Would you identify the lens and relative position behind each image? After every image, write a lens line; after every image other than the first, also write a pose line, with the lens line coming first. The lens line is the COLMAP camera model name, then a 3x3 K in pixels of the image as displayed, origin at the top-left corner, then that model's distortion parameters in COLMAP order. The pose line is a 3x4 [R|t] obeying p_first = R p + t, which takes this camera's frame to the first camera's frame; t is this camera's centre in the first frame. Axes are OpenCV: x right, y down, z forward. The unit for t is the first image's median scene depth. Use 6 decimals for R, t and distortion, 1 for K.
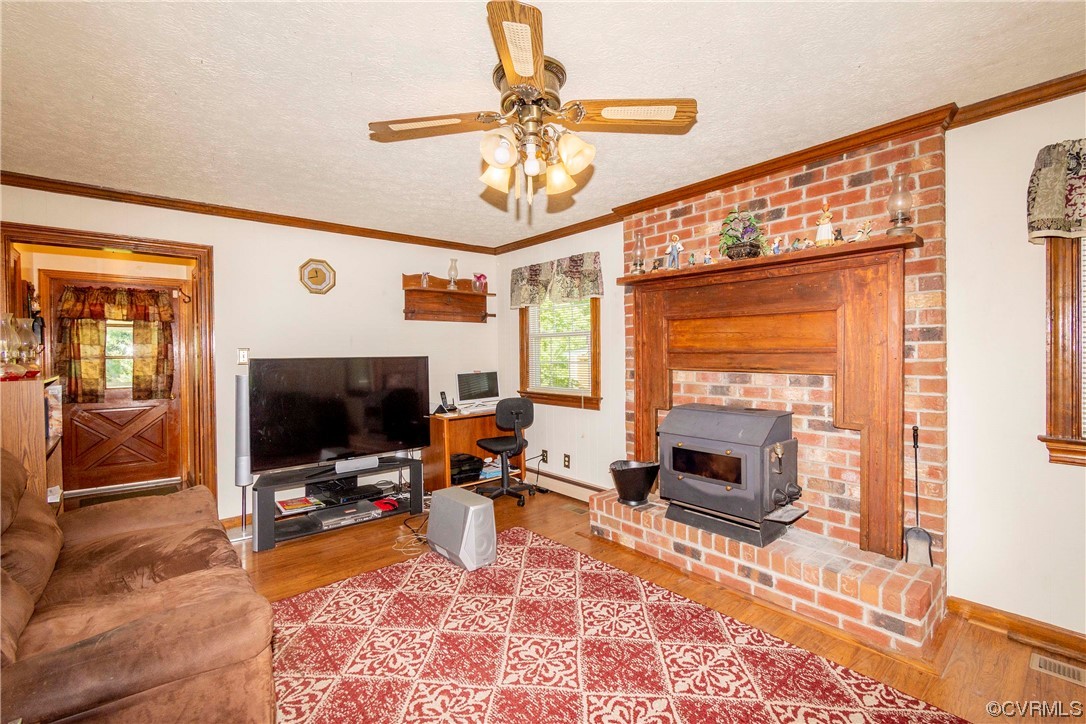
lens RADIAL K [[480.0, 0, 546.6], [0, 480.0, 355.6], [0, 0, 1]] dist [0.003534, -0.000984]
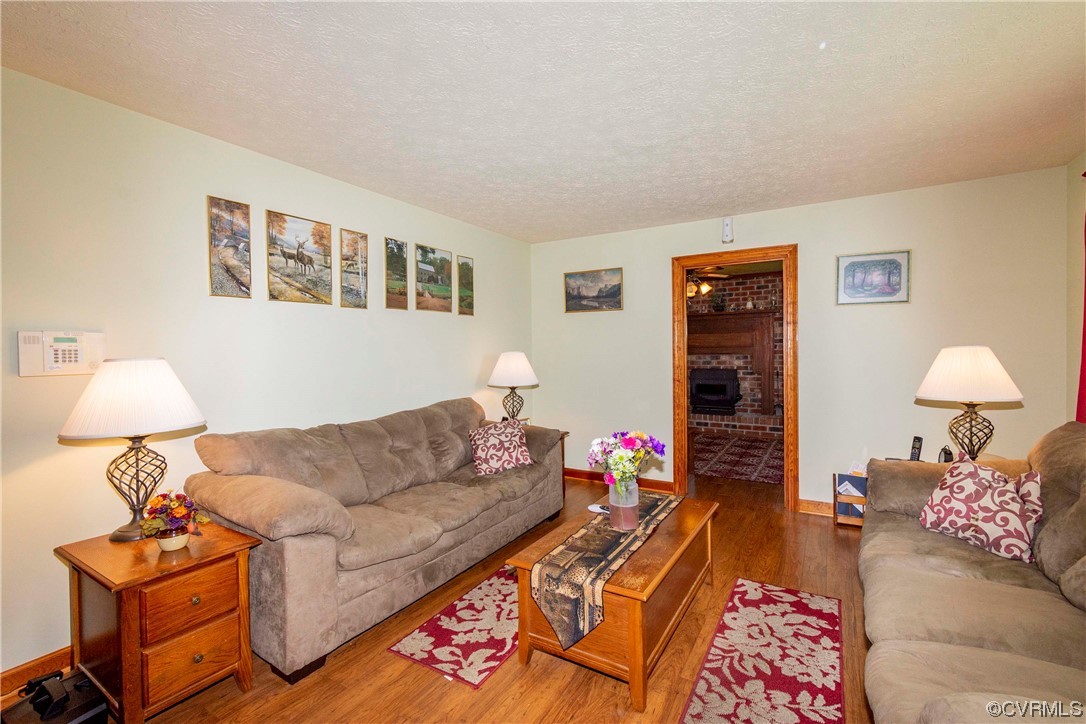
lens RADIAL K [[480.0, 0, 546.6], [0, 480.0, 355.6], [0, 0, 1]] dist [0.003534, -0.000984]
pose [[0.950163, -0.006121, 0.311692, -1.313748], [0.005868, 0.999981, 0.001749, 0.029318], [-0.311697, 0.000167, 0.950181, -1.200617]]
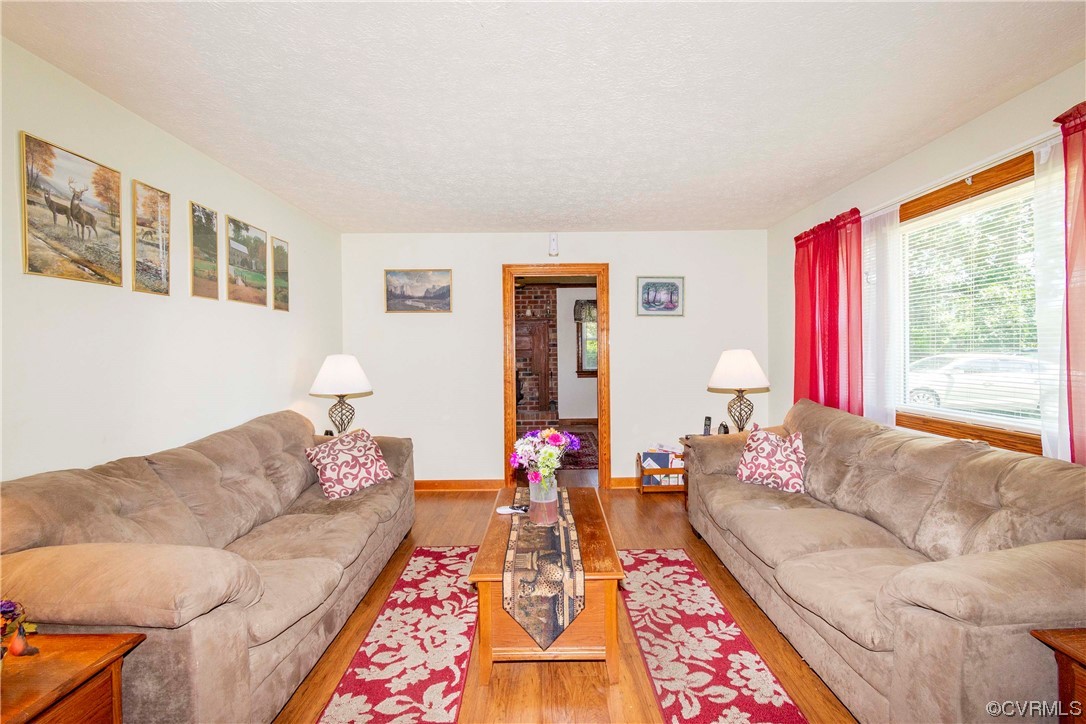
lens RADIAL K [[480.0, 0, 546.6], [0, 480.0, 355.6], [0, 0, 1]] dist [0.003534, -0.000984]
pose [[0.648668, -0.006040, 0.761048, -1.577816], [0.011854, 0.999927, -0.002169, 0.031561], [-0.760979, 0.010429, 0.648692, -1.019992]]
